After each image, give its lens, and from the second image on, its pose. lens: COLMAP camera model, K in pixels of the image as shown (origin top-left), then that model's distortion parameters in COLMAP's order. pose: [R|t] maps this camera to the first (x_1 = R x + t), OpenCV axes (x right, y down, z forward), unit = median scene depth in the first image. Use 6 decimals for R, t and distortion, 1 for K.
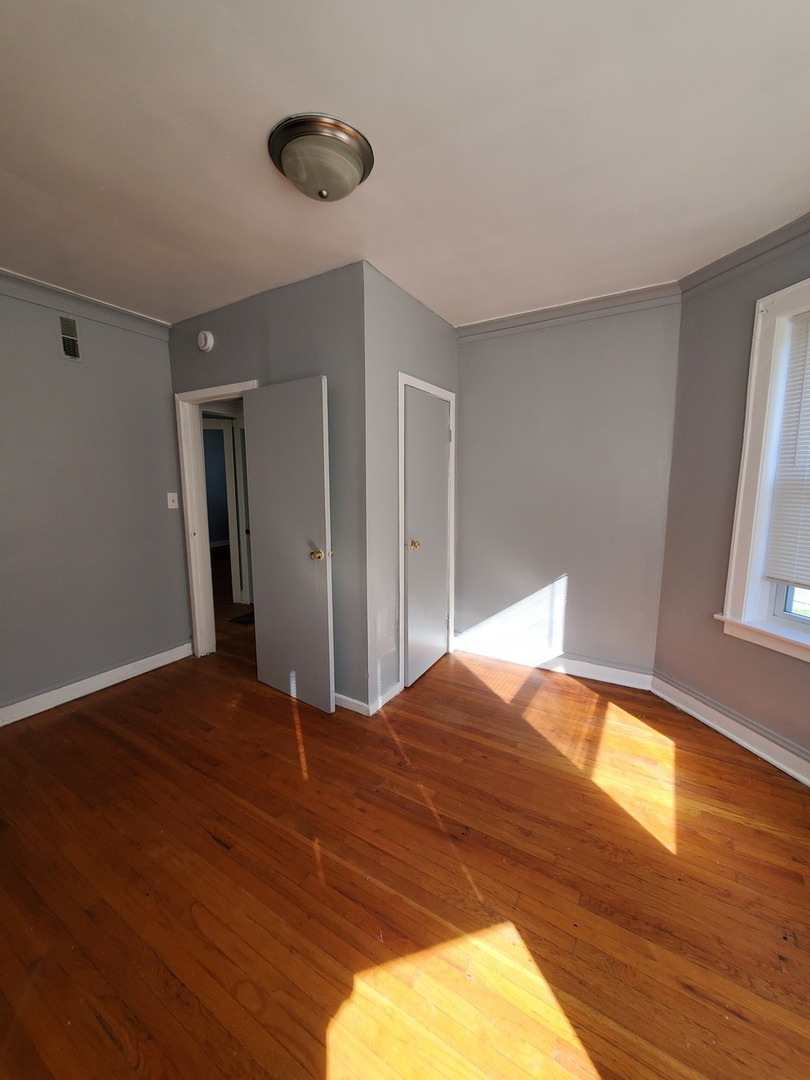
lens RADIAL K [[427.8, 0, 401.4], [0, 427.8, 538.0], [0, 0, 1]] dist [0.001421, -0.000429]
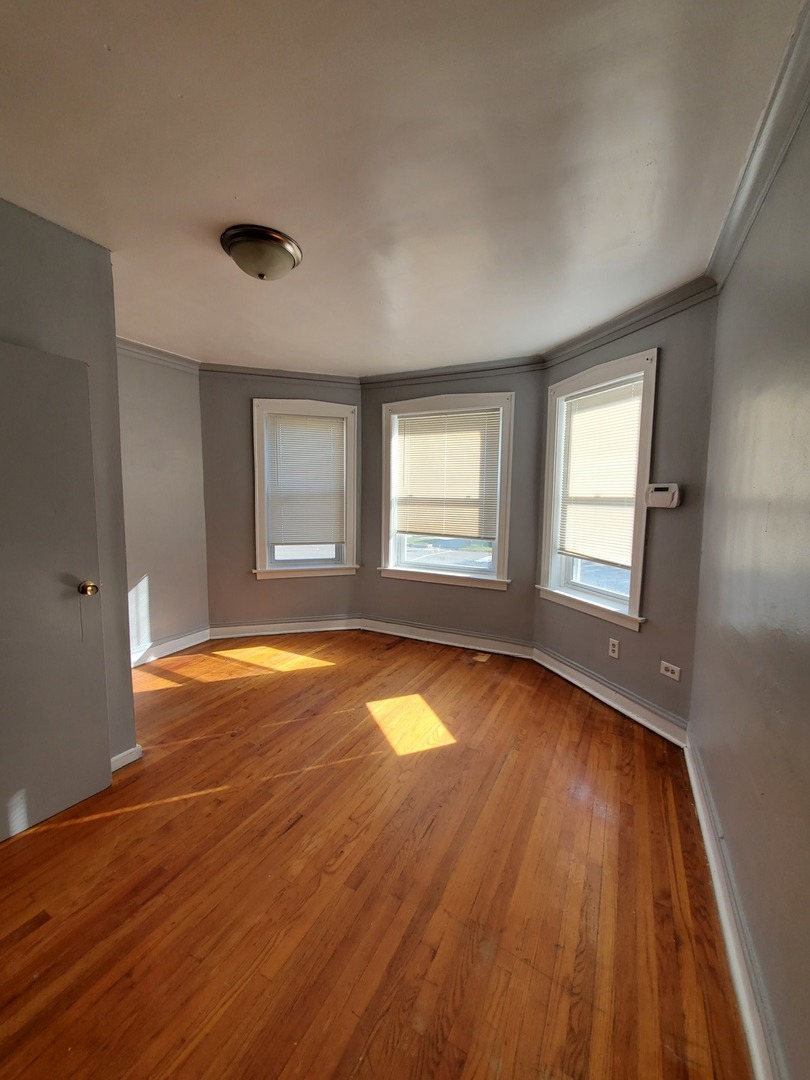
lens RADIAL K [[422.5, 0, 398.0], [0, 422.5, 546.4], [0, 0, 1]] dist [0.000985, -0.000203]
pose [[-0.065739, -0.122629, 0.990273, -1.024498], [0.127145, 0.983301, 0.130206, -0.067706], [-0.989703, 0.134468, -0.049049, 0.498791]]
